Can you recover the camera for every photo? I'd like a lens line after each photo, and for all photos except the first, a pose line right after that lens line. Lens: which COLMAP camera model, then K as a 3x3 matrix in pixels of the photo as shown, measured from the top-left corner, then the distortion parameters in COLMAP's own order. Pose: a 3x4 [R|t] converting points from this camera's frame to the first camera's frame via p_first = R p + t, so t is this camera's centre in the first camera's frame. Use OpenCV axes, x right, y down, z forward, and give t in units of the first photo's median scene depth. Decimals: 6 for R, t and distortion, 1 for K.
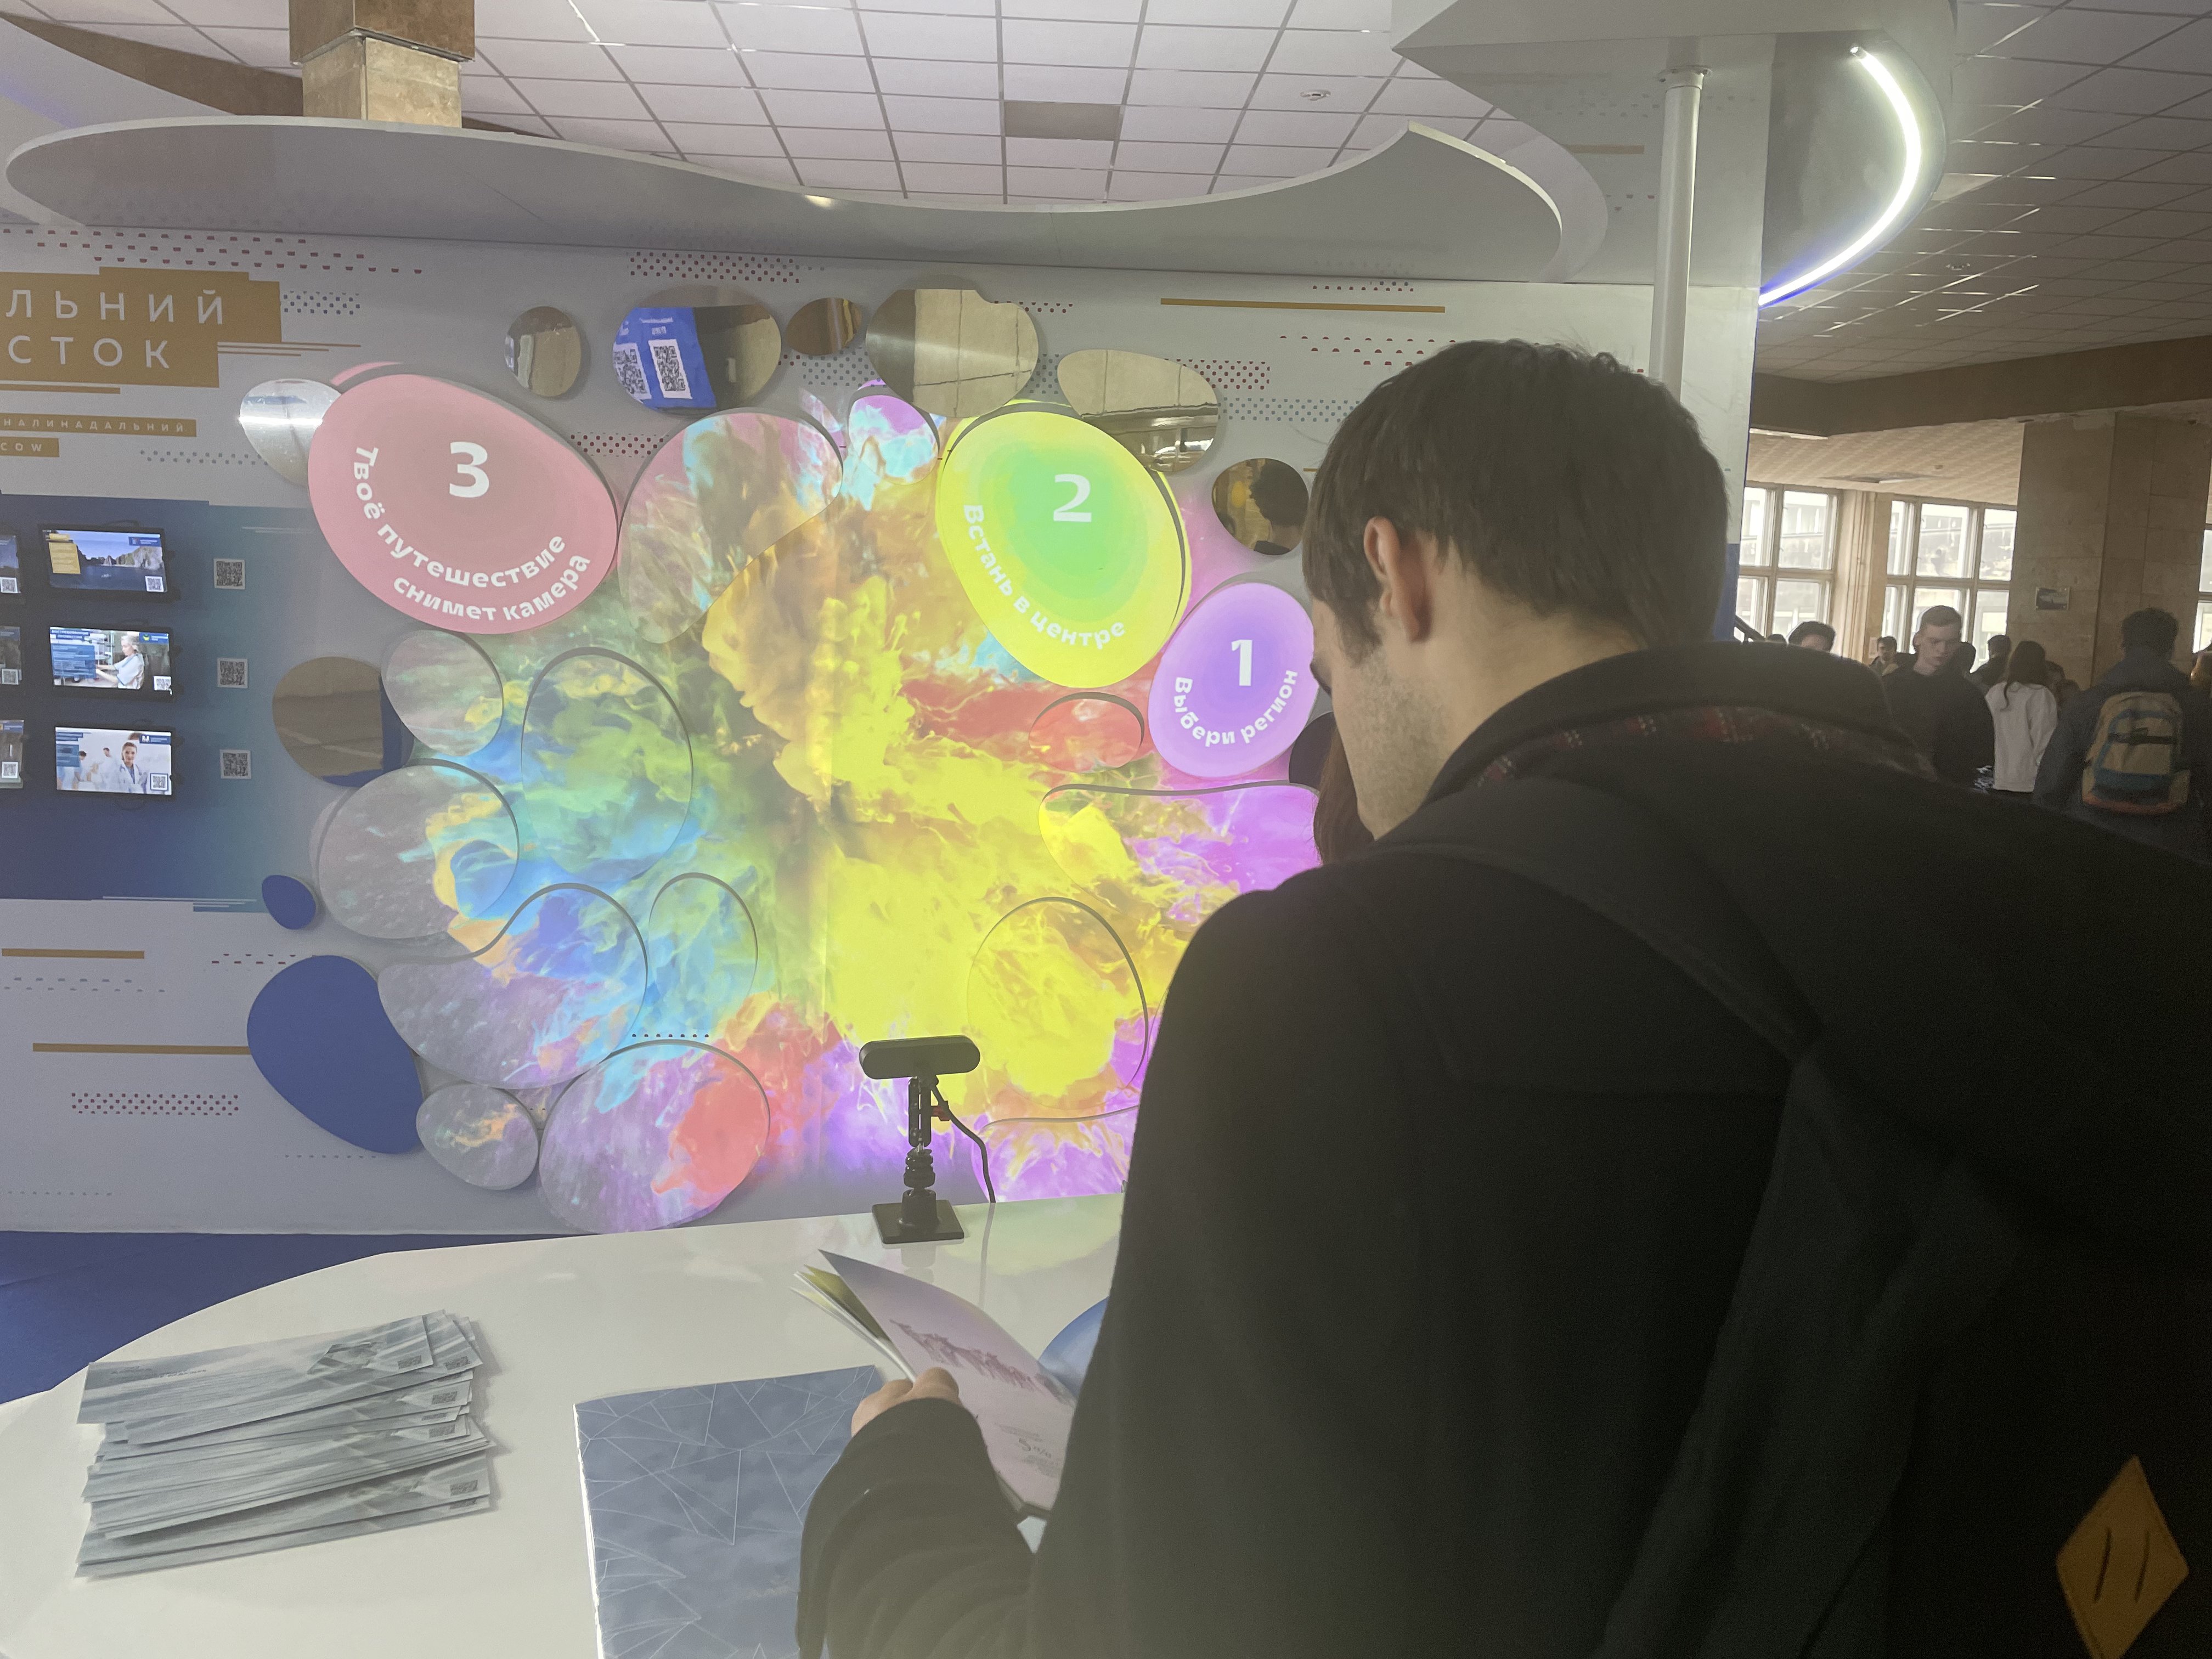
lens RADIAL K [[1718.3, 0, 1075.1], [0, 1718.3, 821.6], [0, 0, 1]] dist [0.093202, -0.119985]
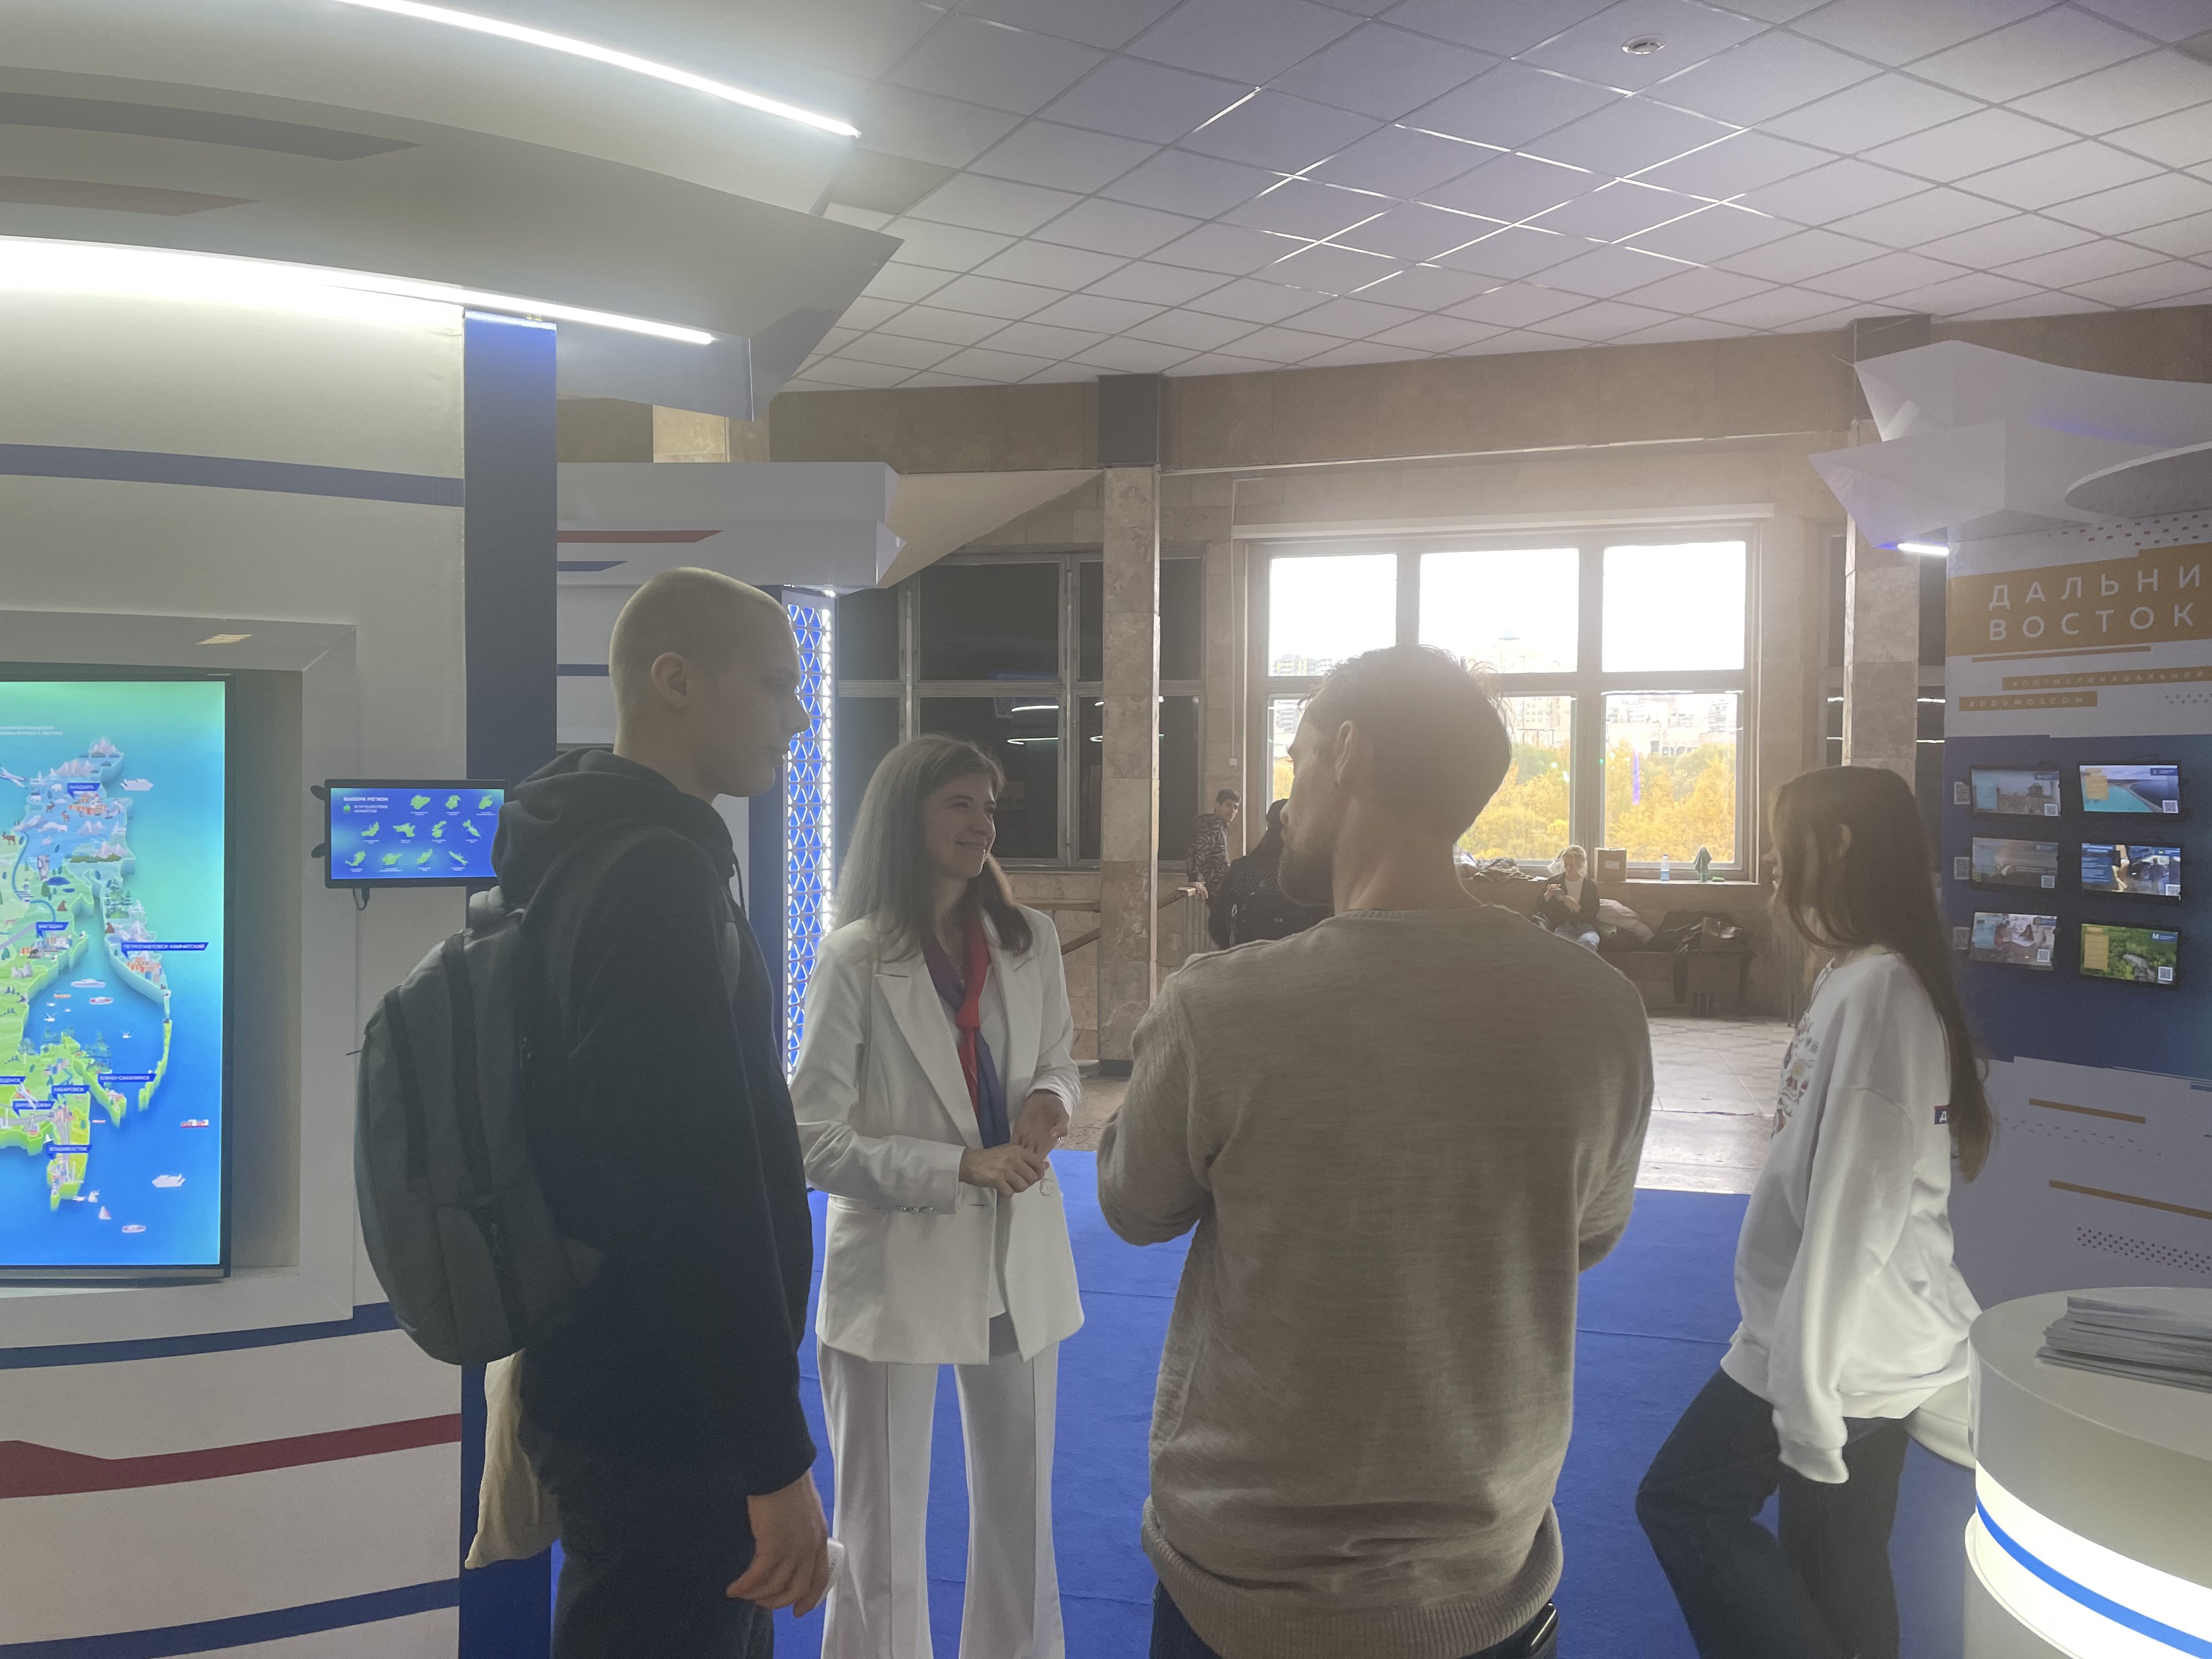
lens RADIAL K [[1666.1, 0, 1085.9], [0, 1666.1, 835.3], [0, 0, 1]] dist [0.093634, -0.111299]
pose [[0.474422, -0.002815, -0.880293, 0.138174], [-0.088567, 0.994768, -0.050913, 0.007274], [0.875831, 0.102119, 0.471691, -0.184809]]
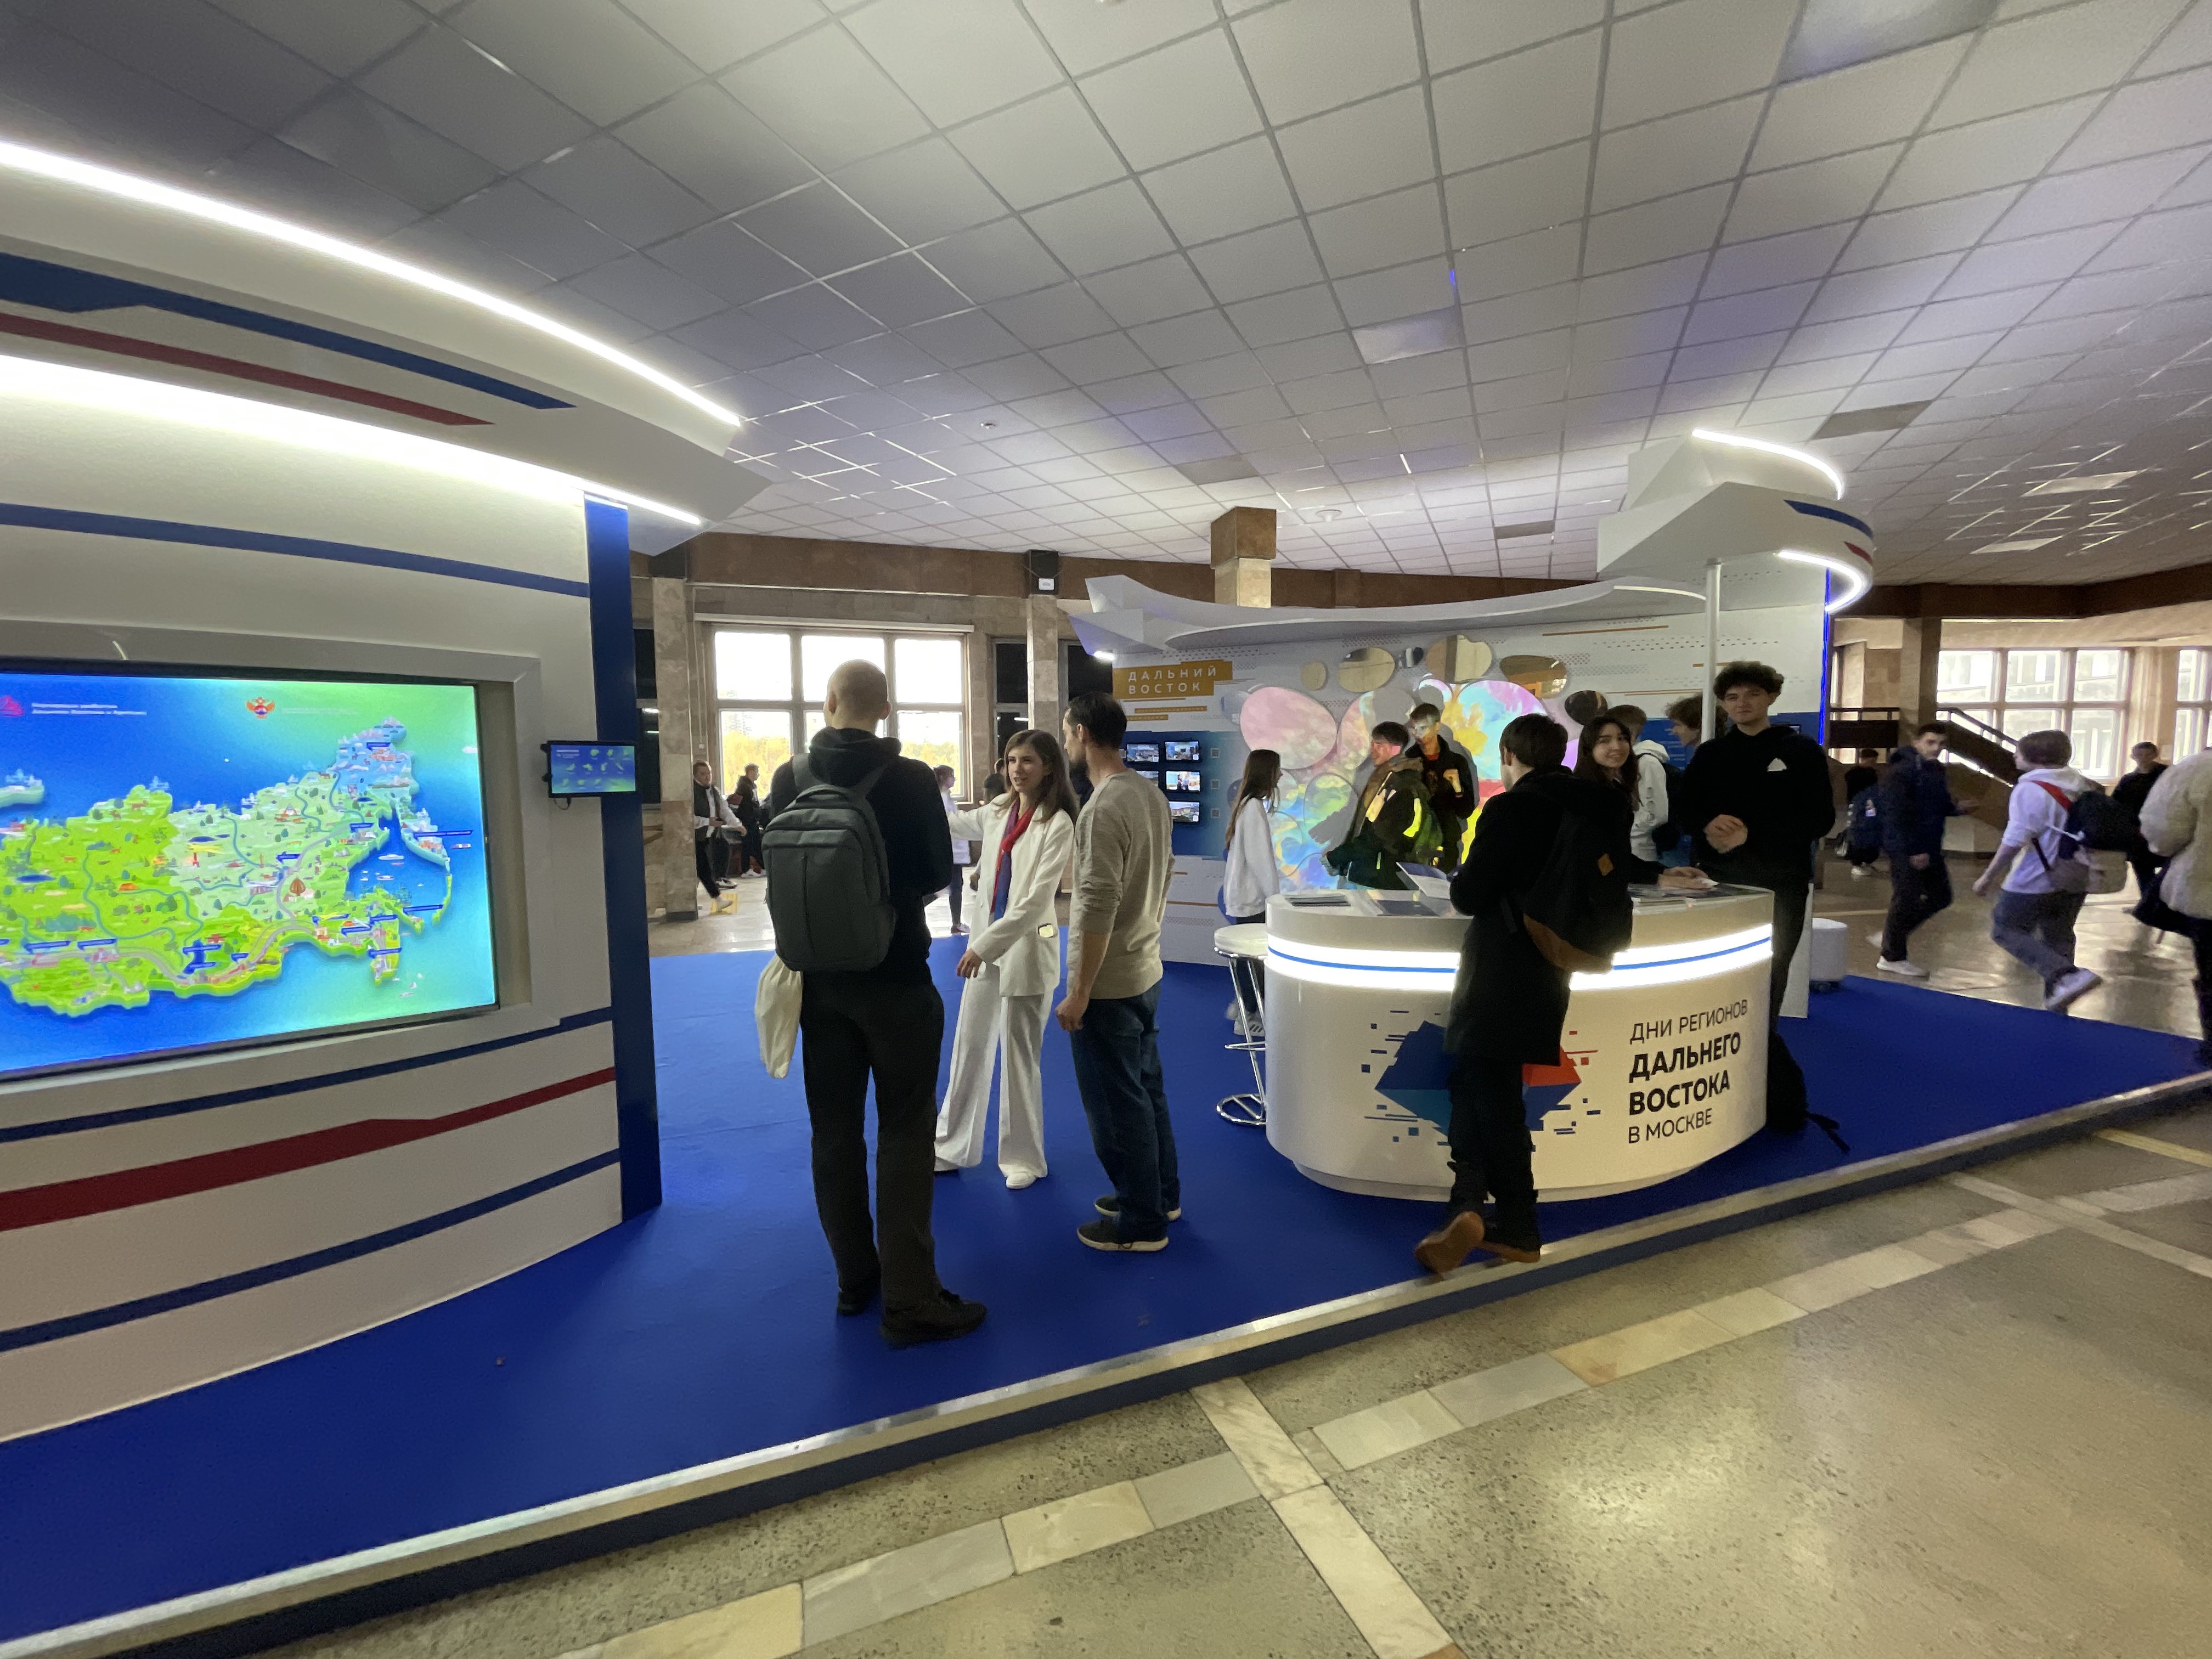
lens RADIAL K [[884.9, 0, 1106.7], [0, 884.9, 836.0], [0, 0, 1]] dist [-0.000167, -0.000320]
pose [[0.888756, 0.000735, -0.458381, 0.080478], [-0.016344, 0.999414, -0.030086, 0.062058], [0.458090, 0.034231, 0.888247, -0.525978]]
